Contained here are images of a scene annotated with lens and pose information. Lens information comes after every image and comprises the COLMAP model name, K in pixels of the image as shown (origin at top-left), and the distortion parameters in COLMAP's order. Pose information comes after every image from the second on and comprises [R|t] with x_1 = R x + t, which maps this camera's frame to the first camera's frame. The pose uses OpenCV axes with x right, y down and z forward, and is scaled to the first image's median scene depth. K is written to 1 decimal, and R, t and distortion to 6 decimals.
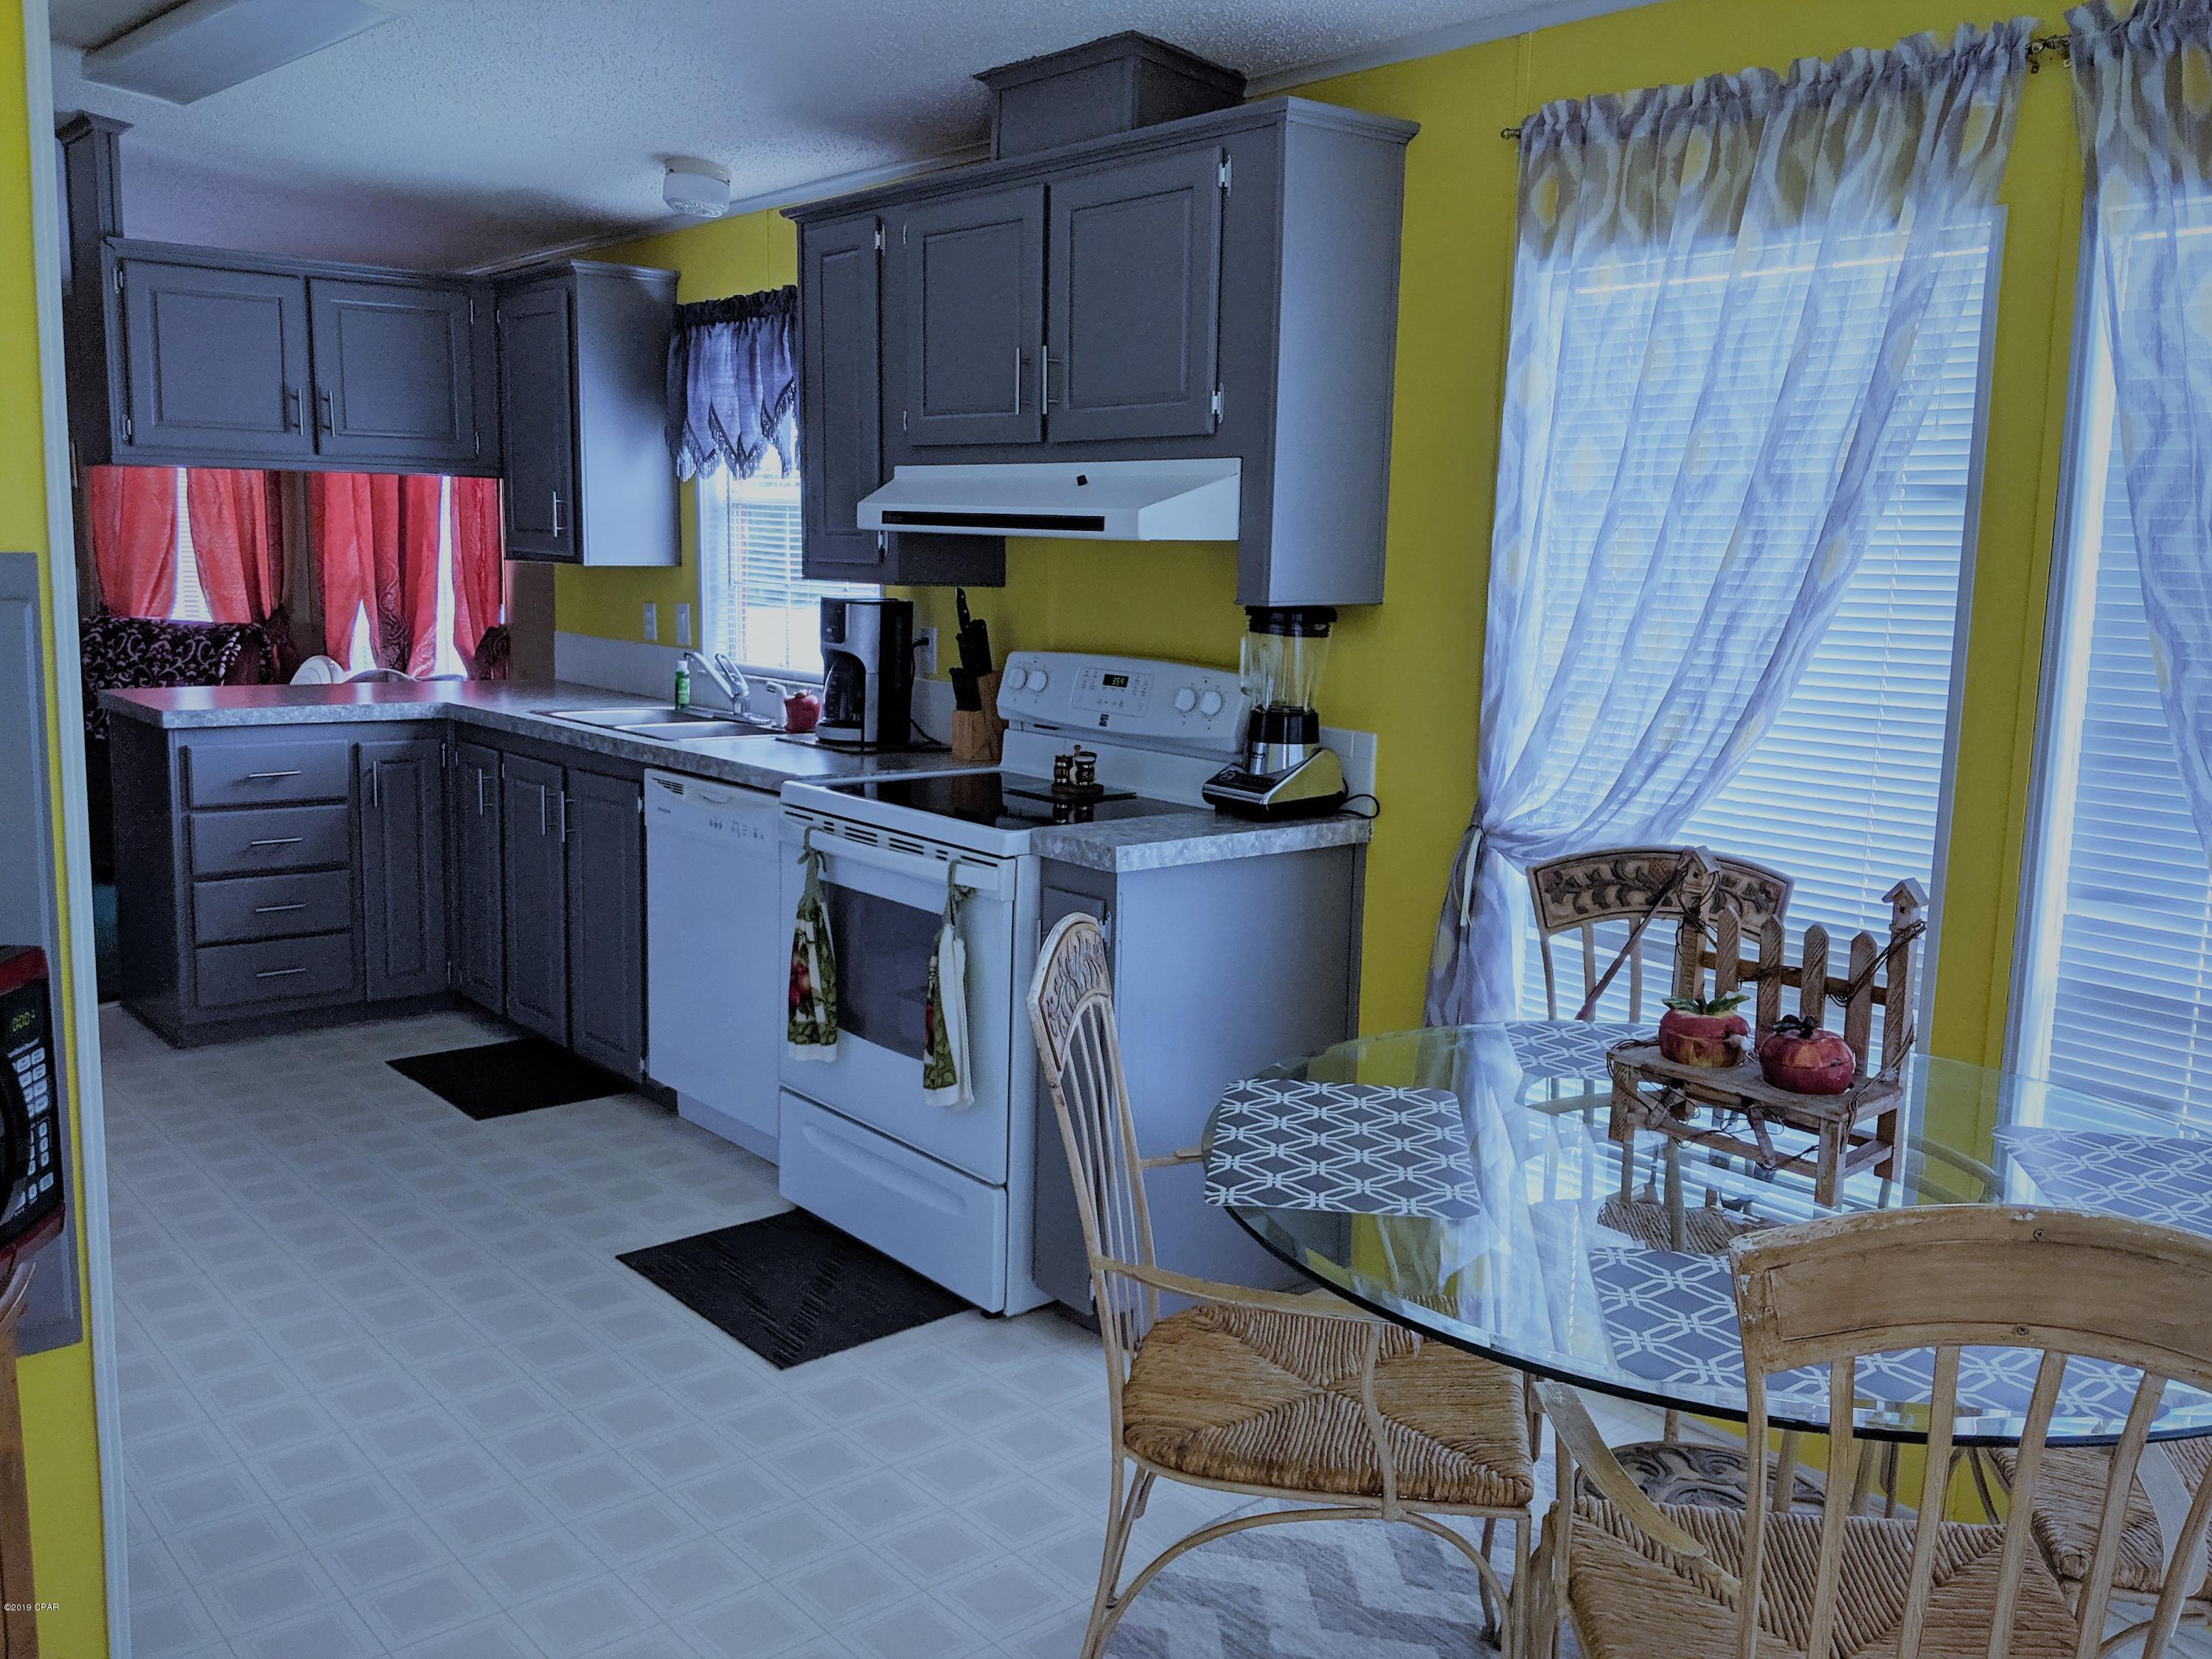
lens RADIAL K [[1994.3, 0, 1100.2], [0, 1994.3, 830.7], [0, 0, 1]] dist [-0.008114, -0.005265]
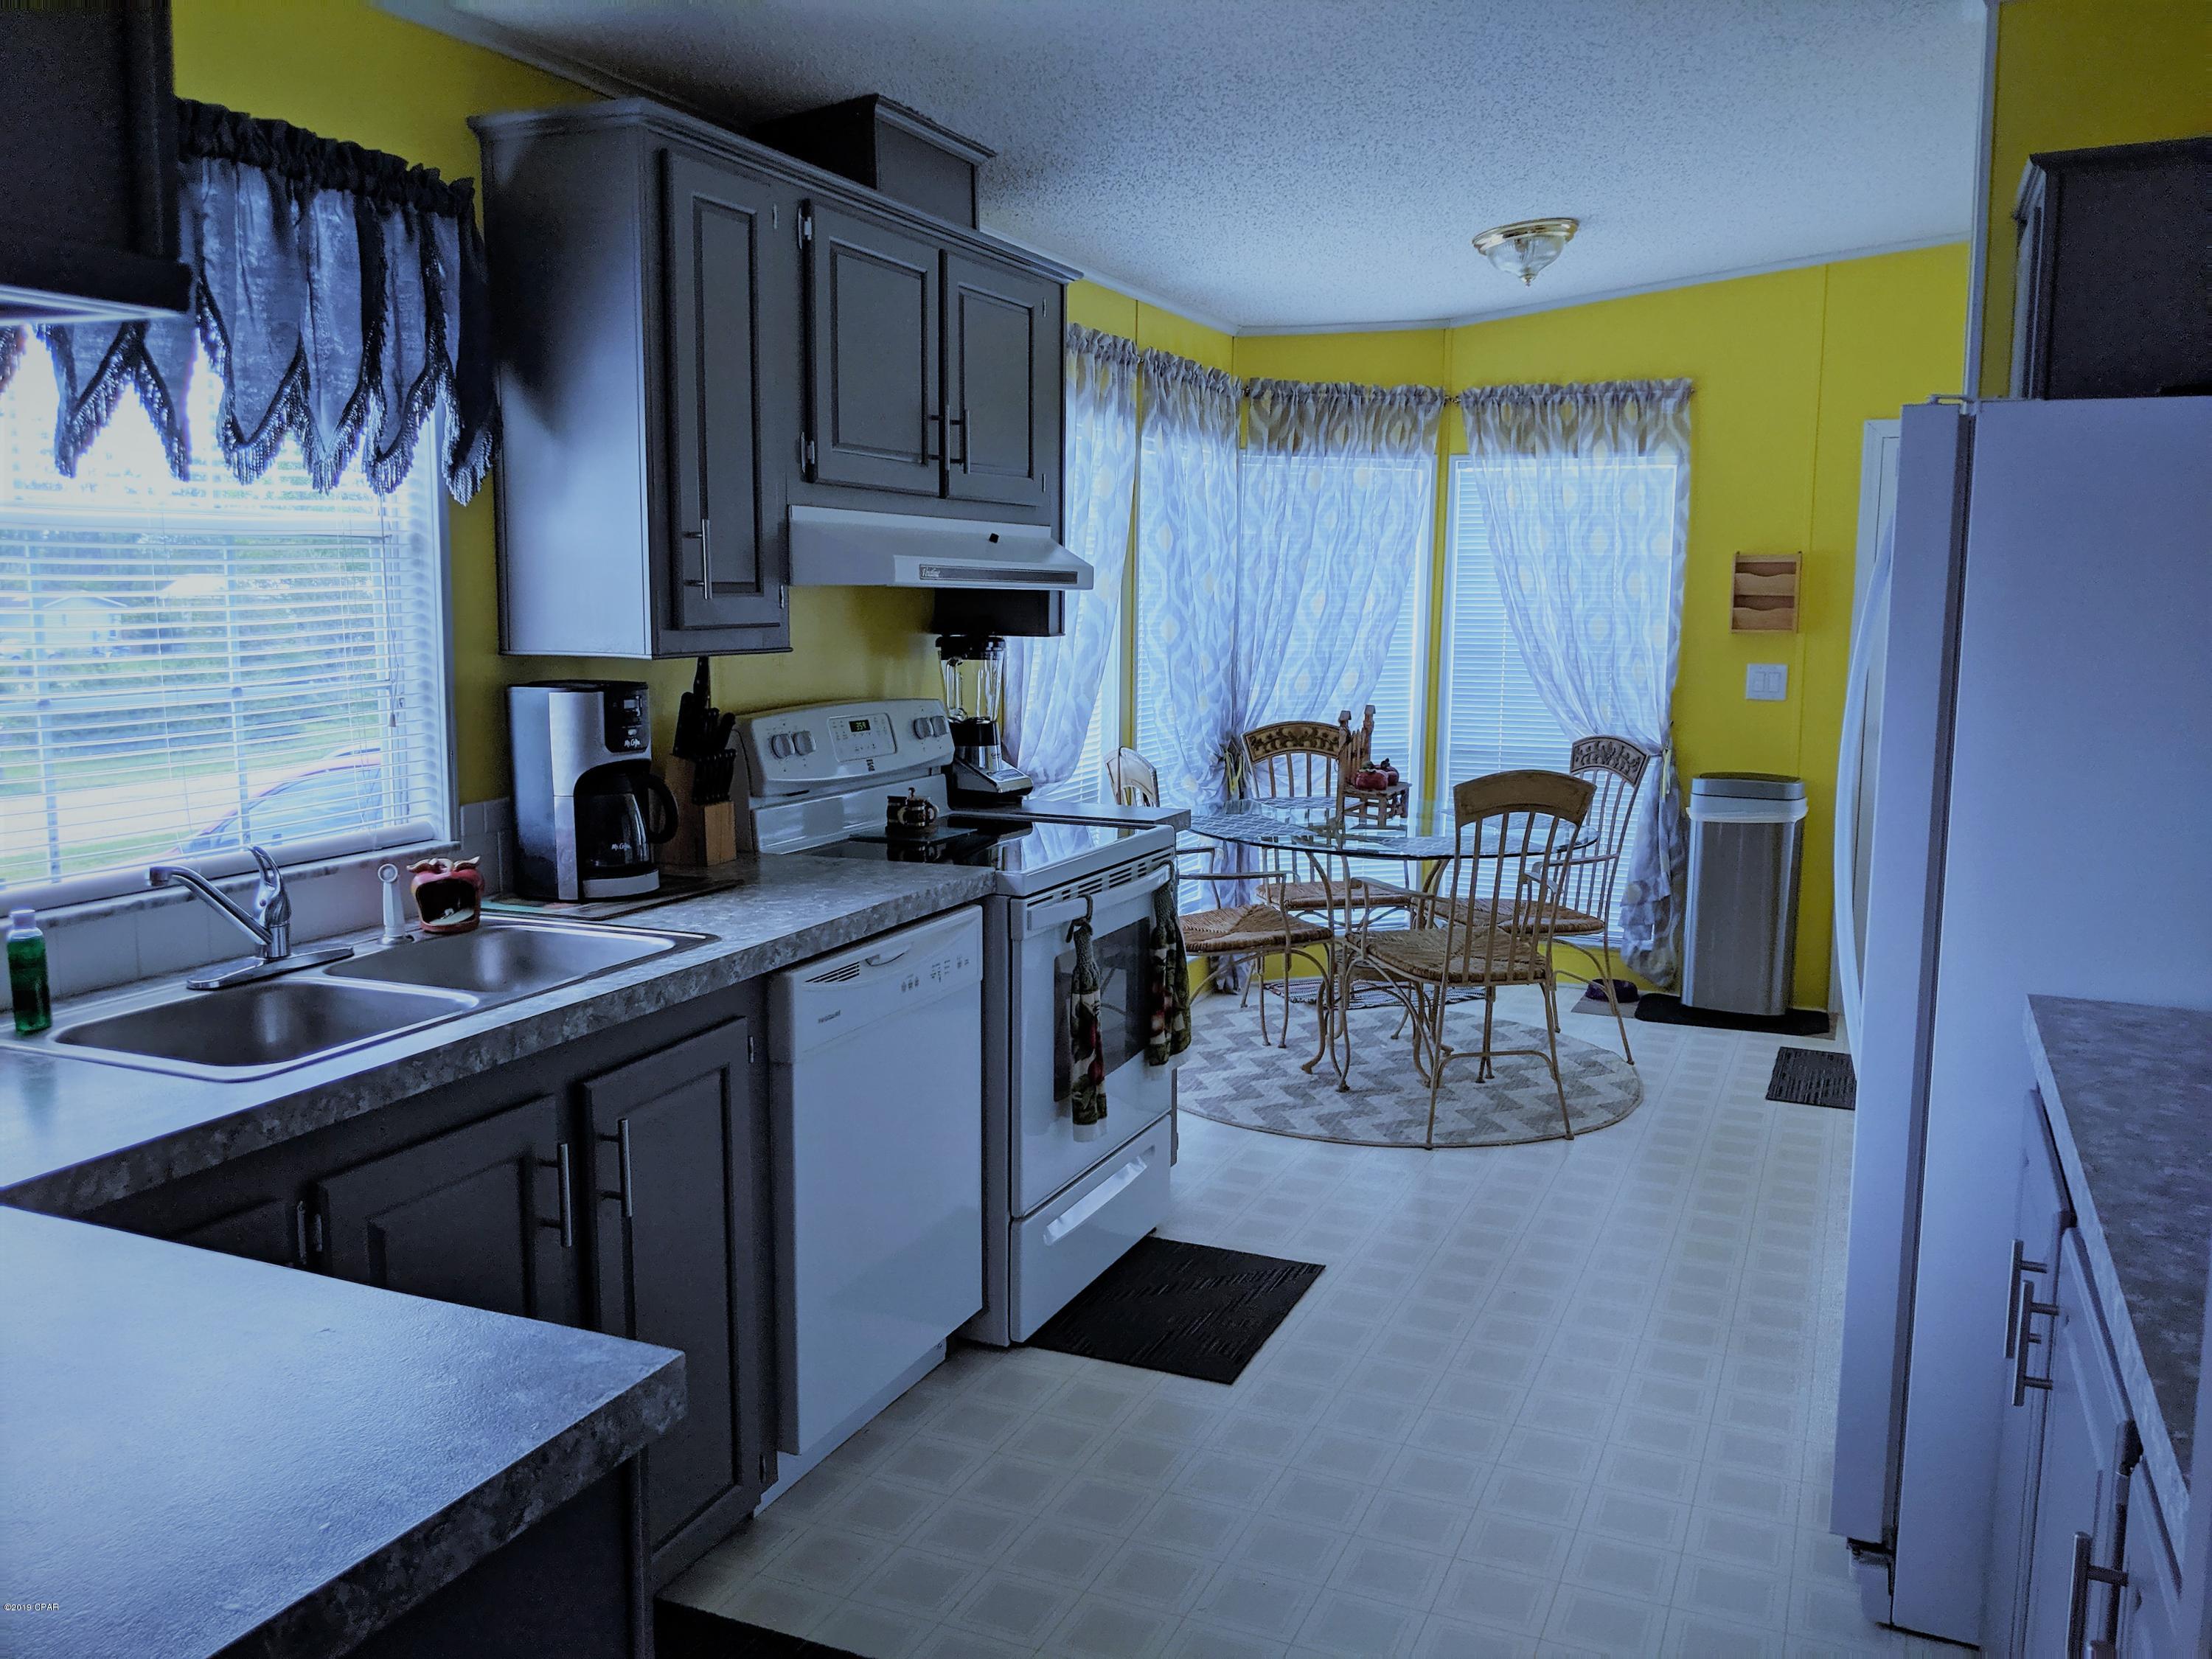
lens RADIAL K [[1764.0, 0, 1102.5], [0, 1764.0, 829.6], [0, 0, 1]] dist [-0.000307, -0.000424]
pose [[-0.460652, -0.148721, 0.875033, -0.837114], [0.119877, 0.966404, 0.227359, -0.211216], [-0.879448, 0.209630, -0.427347, 1.266028]]
